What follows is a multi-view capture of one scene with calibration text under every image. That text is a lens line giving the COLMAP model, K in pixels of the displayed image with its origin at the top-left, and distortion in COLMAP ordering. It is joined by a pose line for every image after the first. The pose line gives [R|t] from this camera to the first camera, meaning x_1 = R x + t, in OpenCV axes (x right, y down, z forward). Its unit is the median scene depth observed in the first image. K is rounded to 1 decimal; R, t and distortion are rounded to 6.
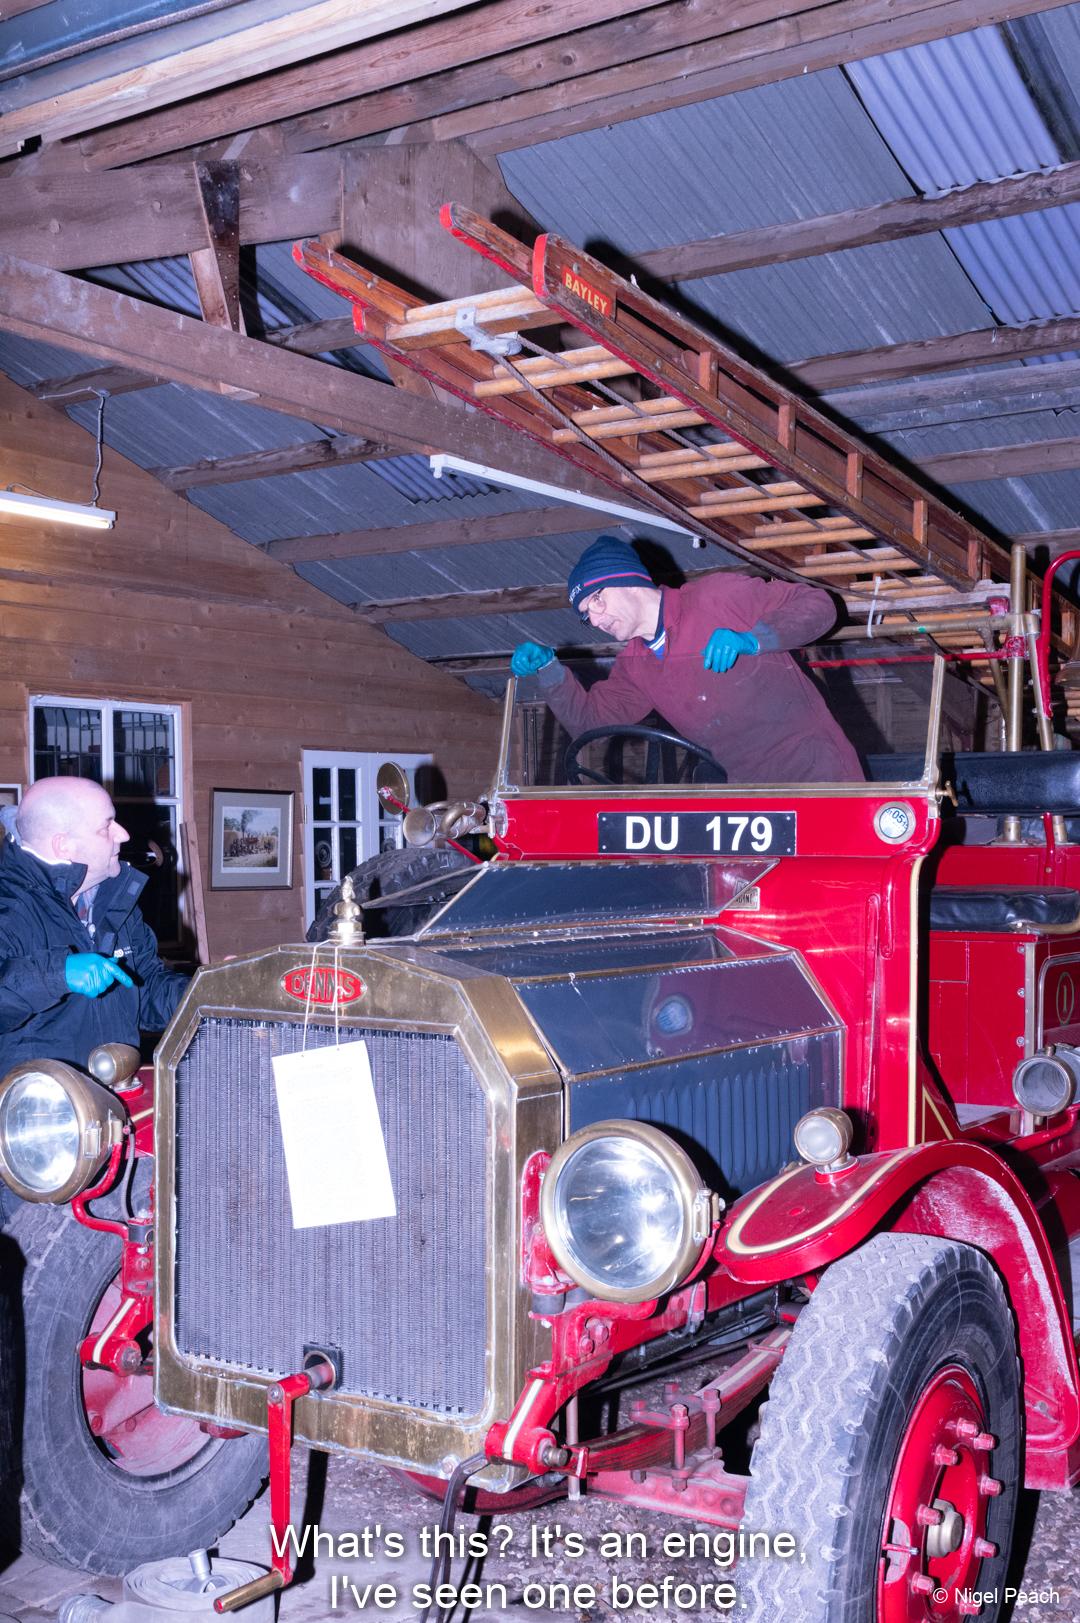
lens RADIAL K [[1790.7, 0, 540.0], [0, 1790.7, 811.5], [0, 0, 1]] dist [-0.003026, -0.001824]
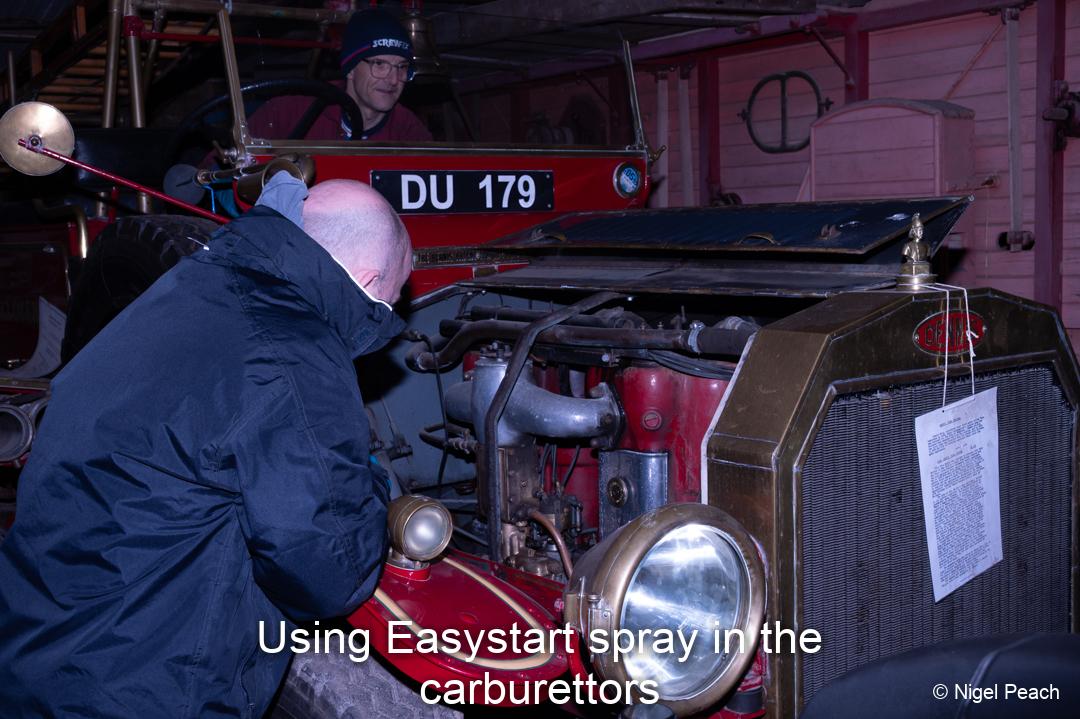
lens RADIAL K [[1337.1, 0, 540.0], [0, 1337.1, 359.5], [0, 0, 1]] dist [0.003347, 0.003587]
pose [[0.345680, -0.111327, 0.931725, -0.615055], [0.017769, 0.993536, 0.112120, 0.022621], [-0.938184, -0.022202, 0.345423, 0.709503]]
